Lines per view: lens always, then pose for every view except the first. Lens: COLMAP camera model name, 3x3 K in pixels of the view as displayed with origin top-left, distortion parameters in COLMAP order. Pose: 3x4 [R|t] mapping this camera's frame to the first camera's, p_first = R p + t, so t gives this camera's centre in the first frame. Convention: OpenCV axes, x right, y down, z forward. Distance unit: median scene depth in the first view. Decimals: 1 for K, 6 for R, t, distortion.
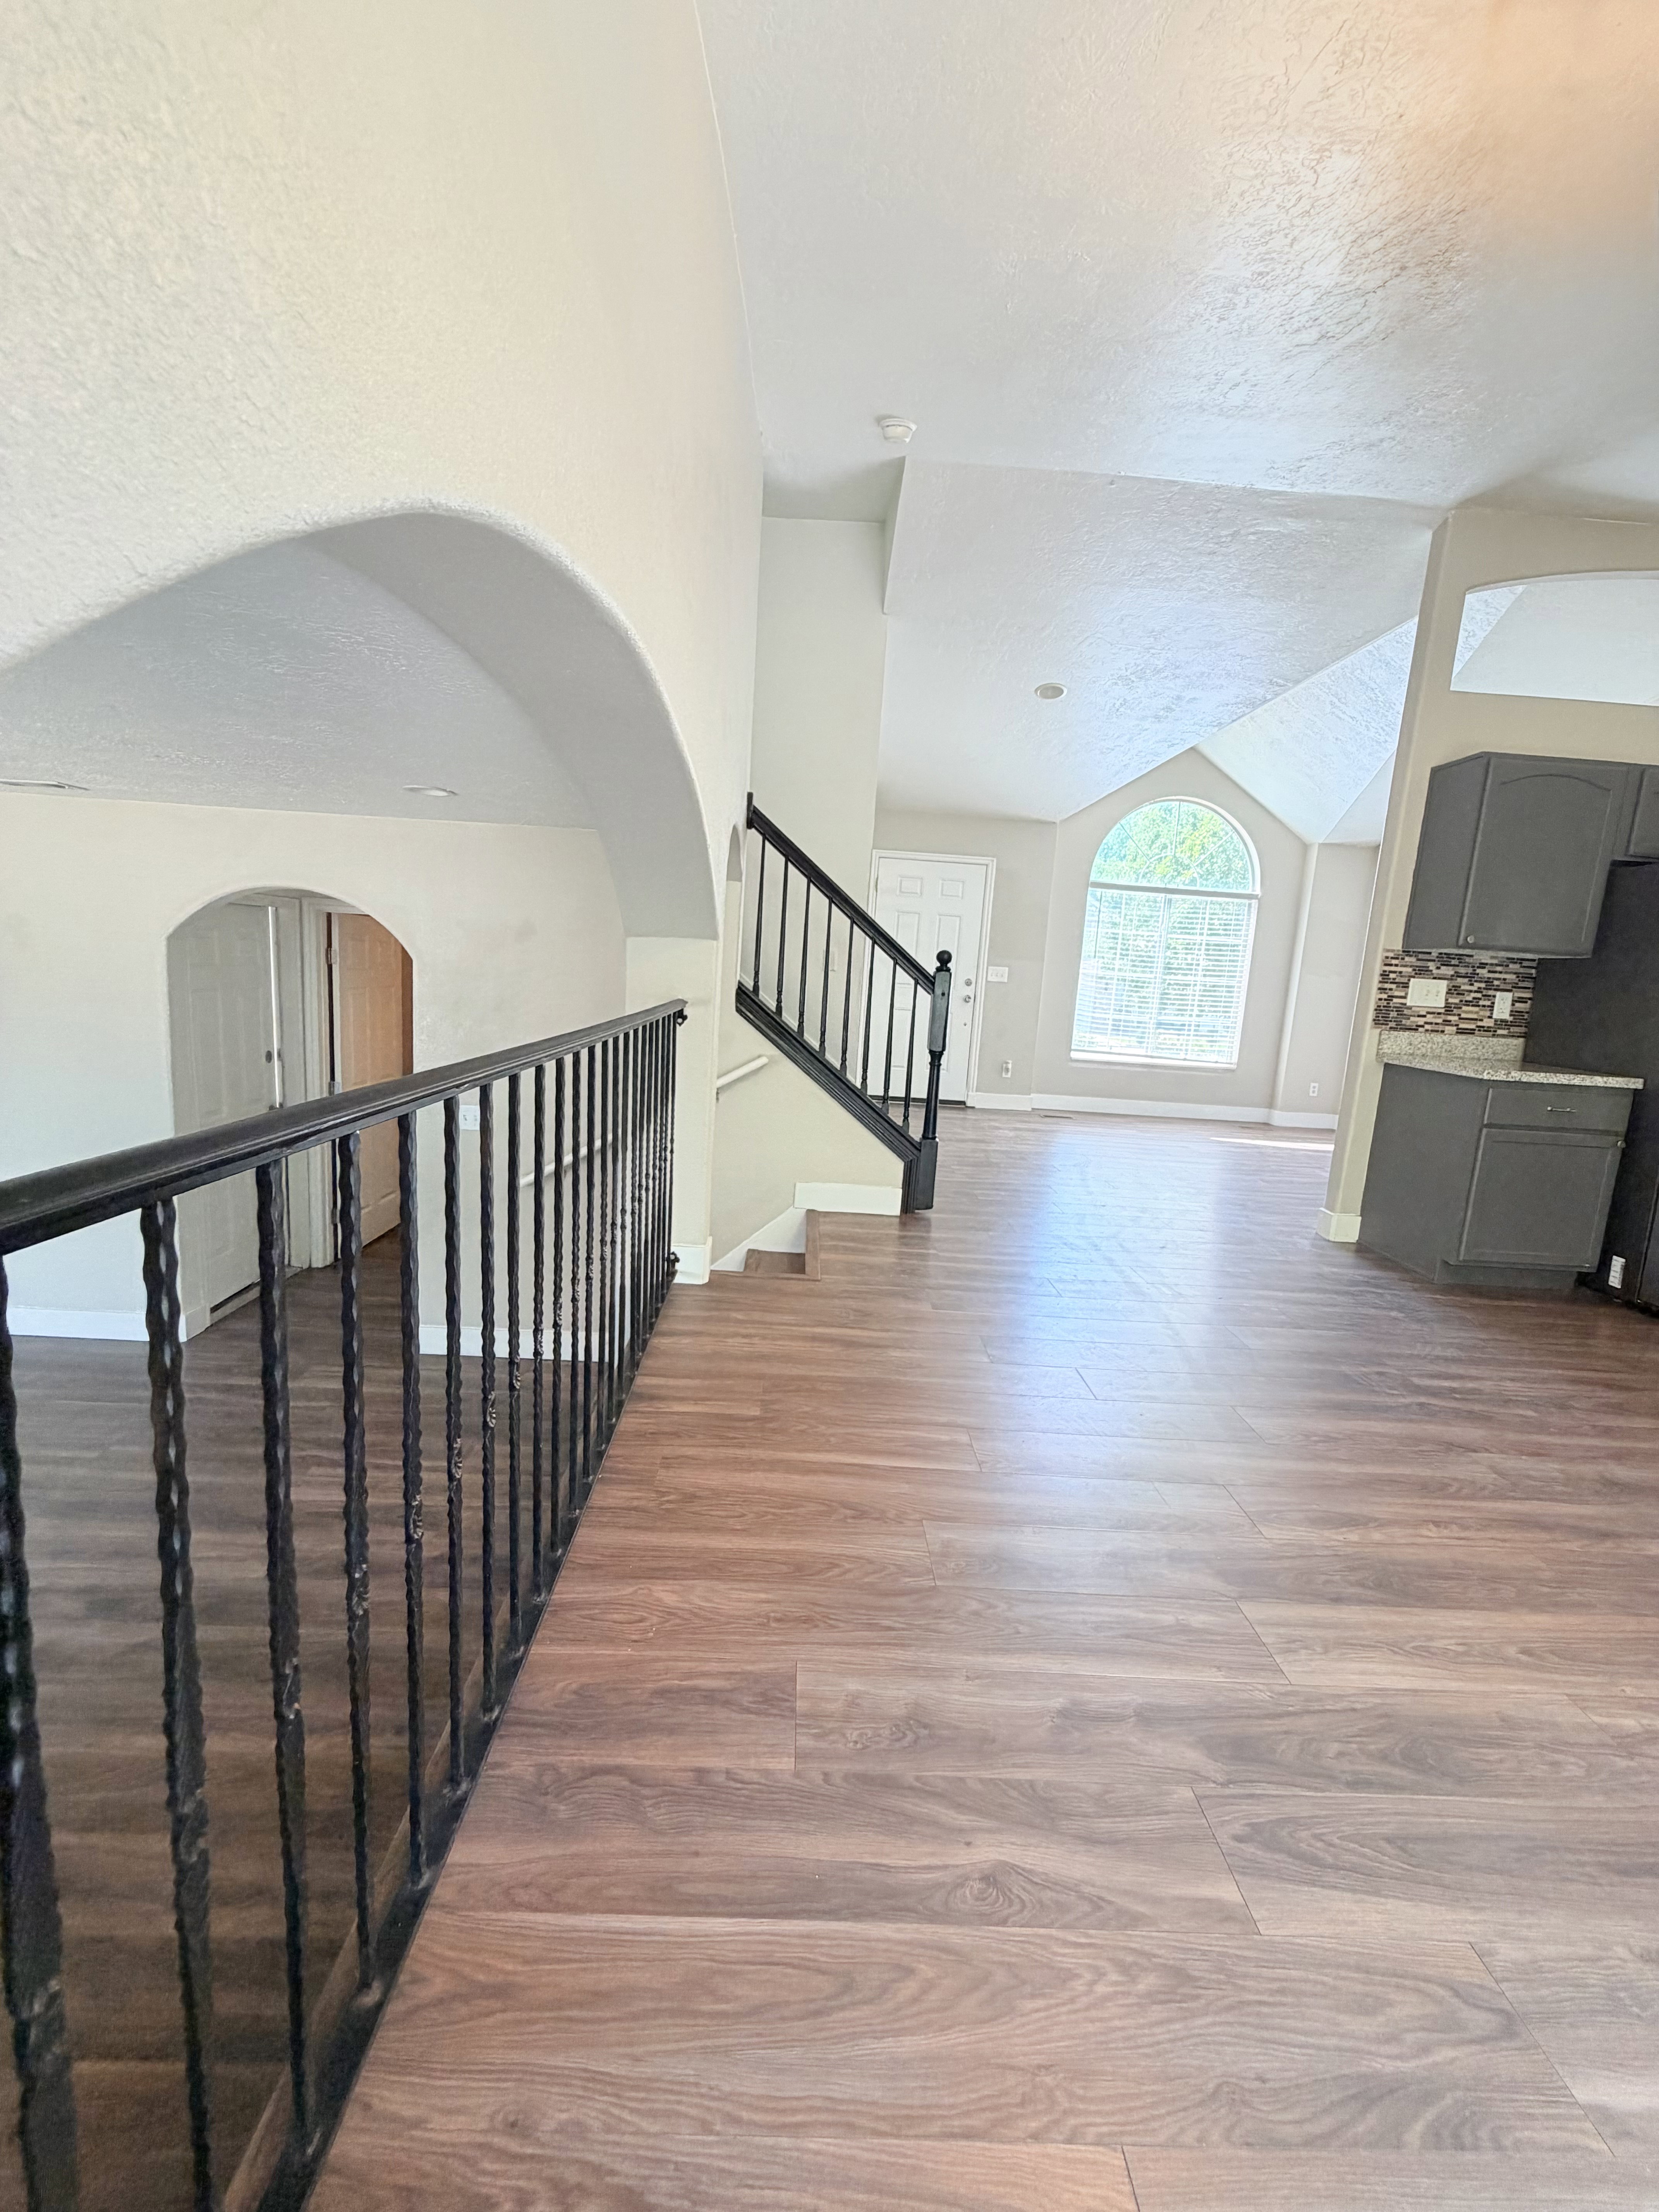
lens RADIAL K [[874.2, 0, 821.4], [0, 874.2, 1106.5], [0, 0, 1]] dist [0.000421, 0.000151]
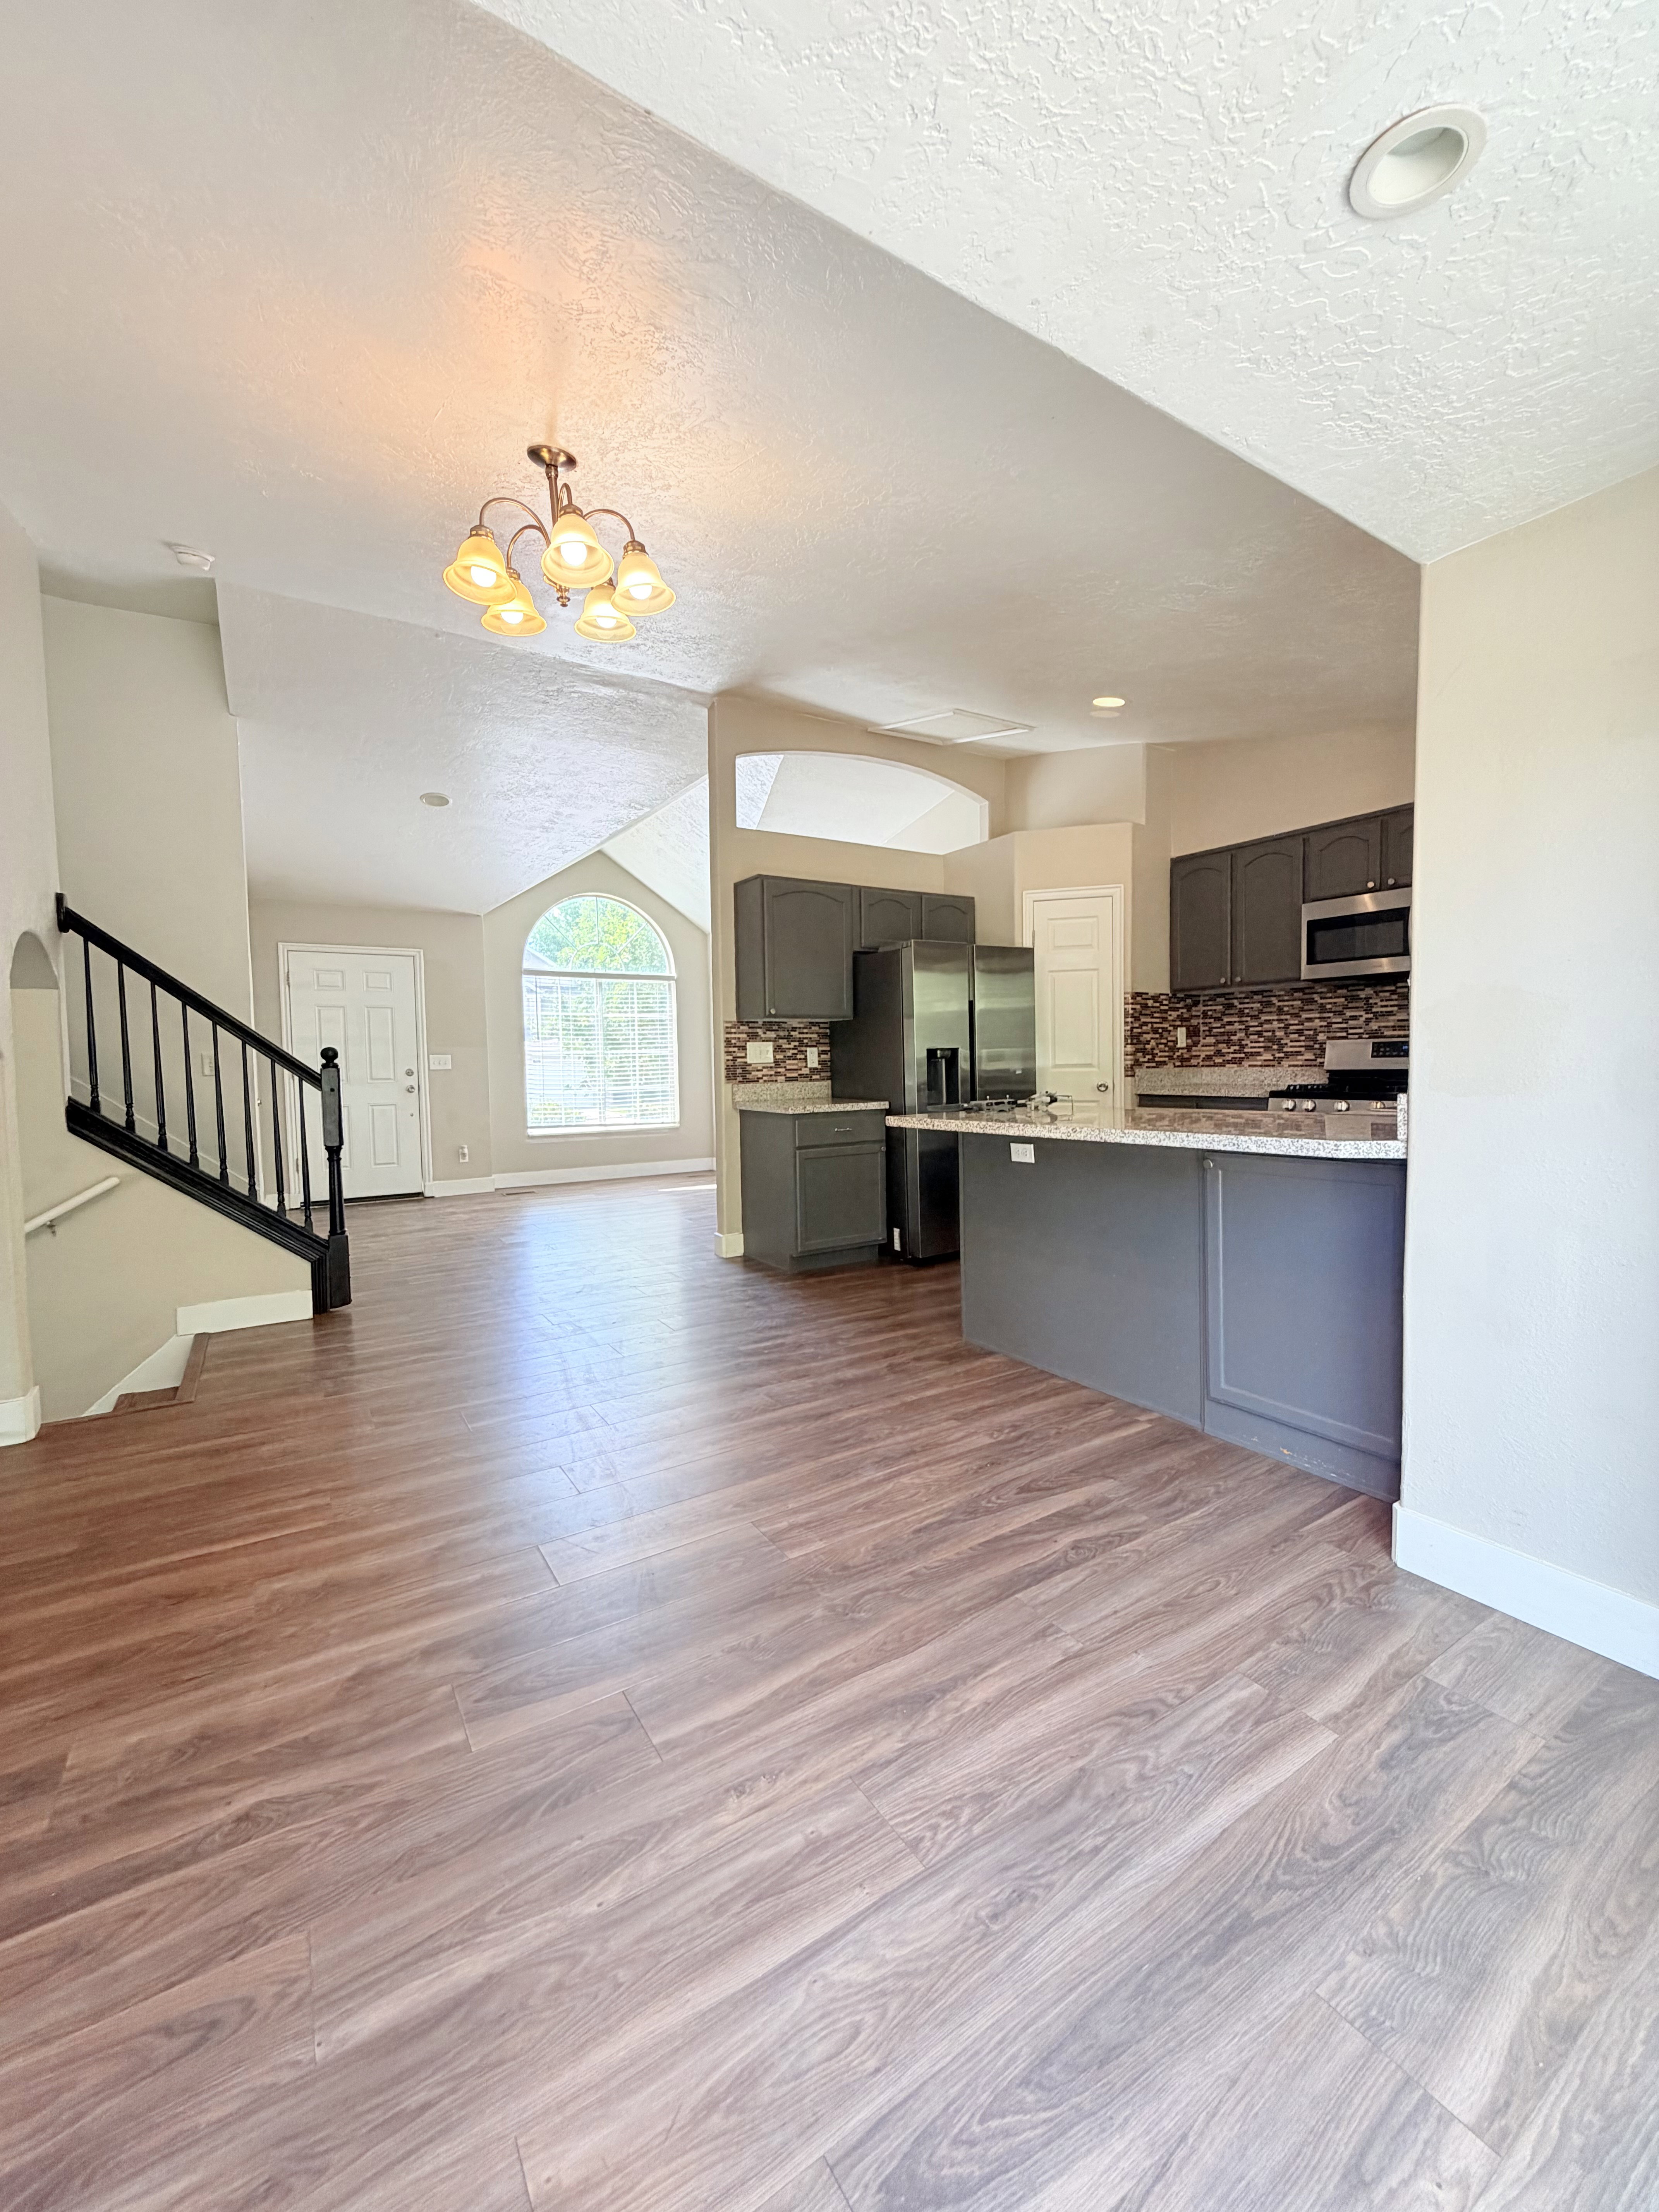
lens RADIAL K [[883.0, 0, 829.5], [0, 883.0, 1106.0], [0, 0, 1]] dist [0.000313, 0.000176]
pose [[0.852344, -0.106880, 0.511945, 0.103440], [0.151579, 0.987363, -0.046232, 0.024386], [-0.500534, 0.117006, 0.857773, -0.163943]]
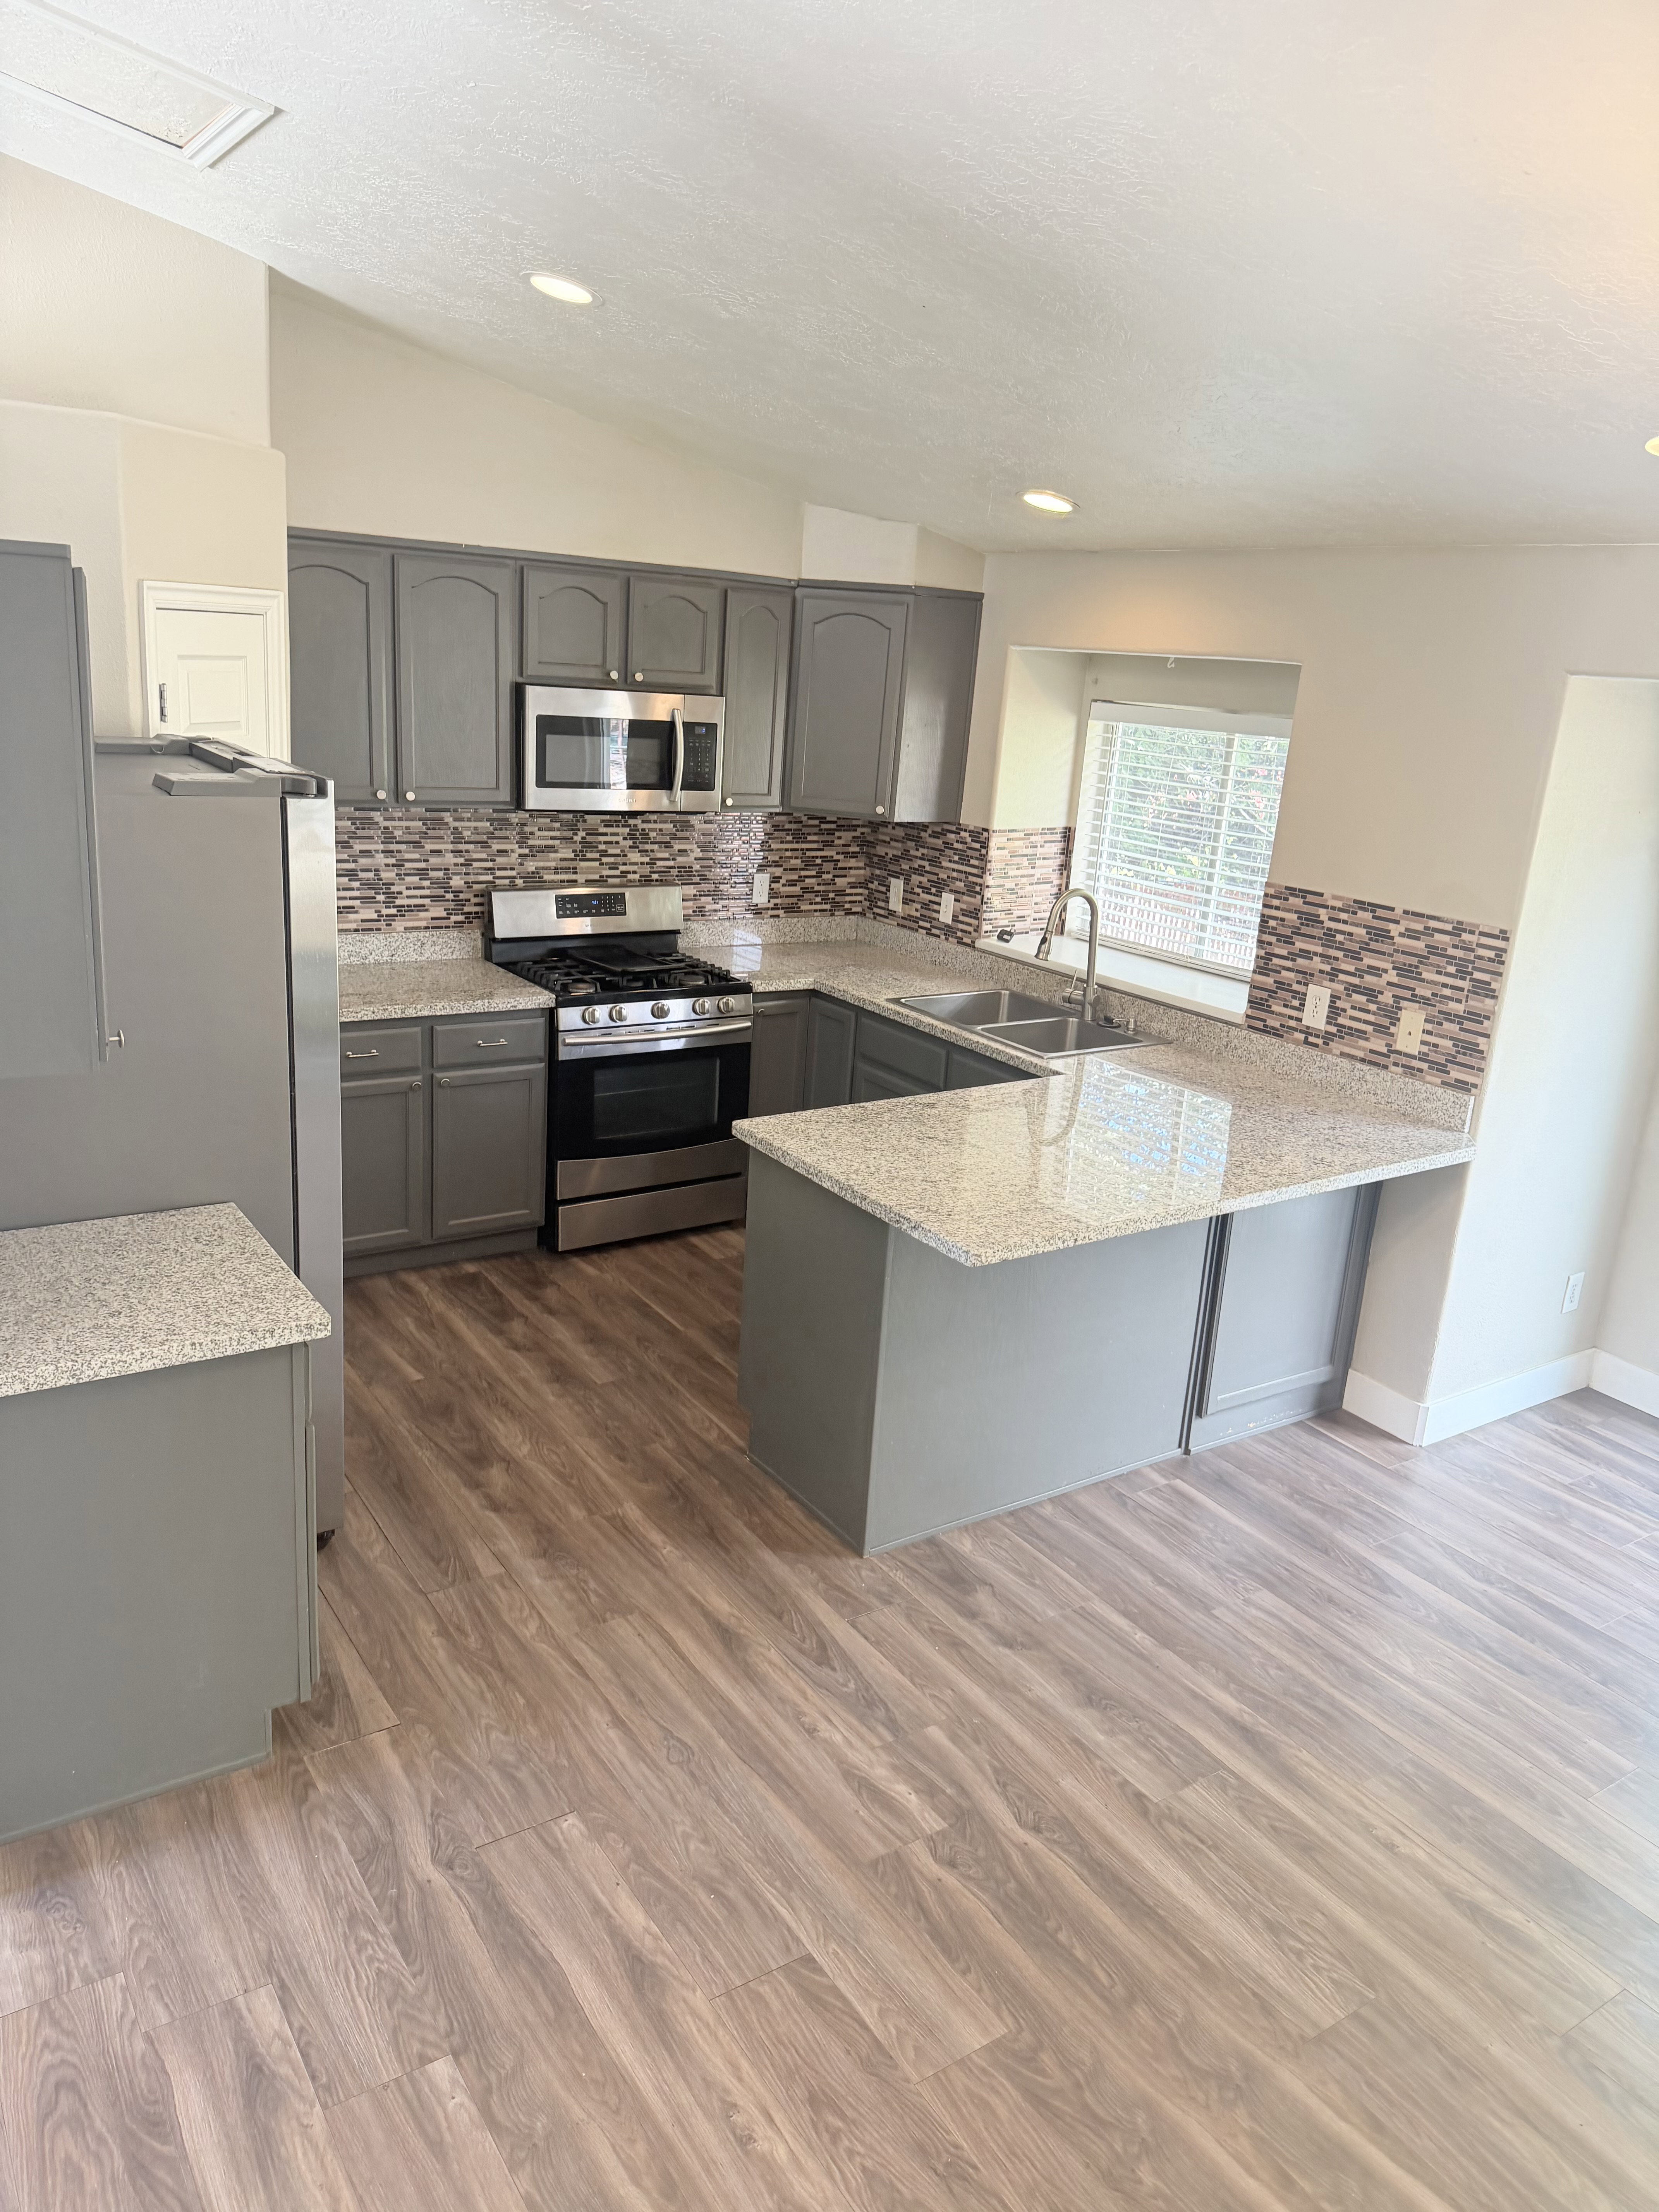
lens RADIAL K [[1549.1, 0, 829.5], [0, 1549.1, 1106.0], [0, 0, 1]] dist [0.001592, -0.000092]
pose [[-0.533961, -0.328004, 0.779294, 0.030396], [0.026893, 0.914631, 0.403395, -0.392616], [-0.845081, 0.236355, -0.479556, 0.987021]]
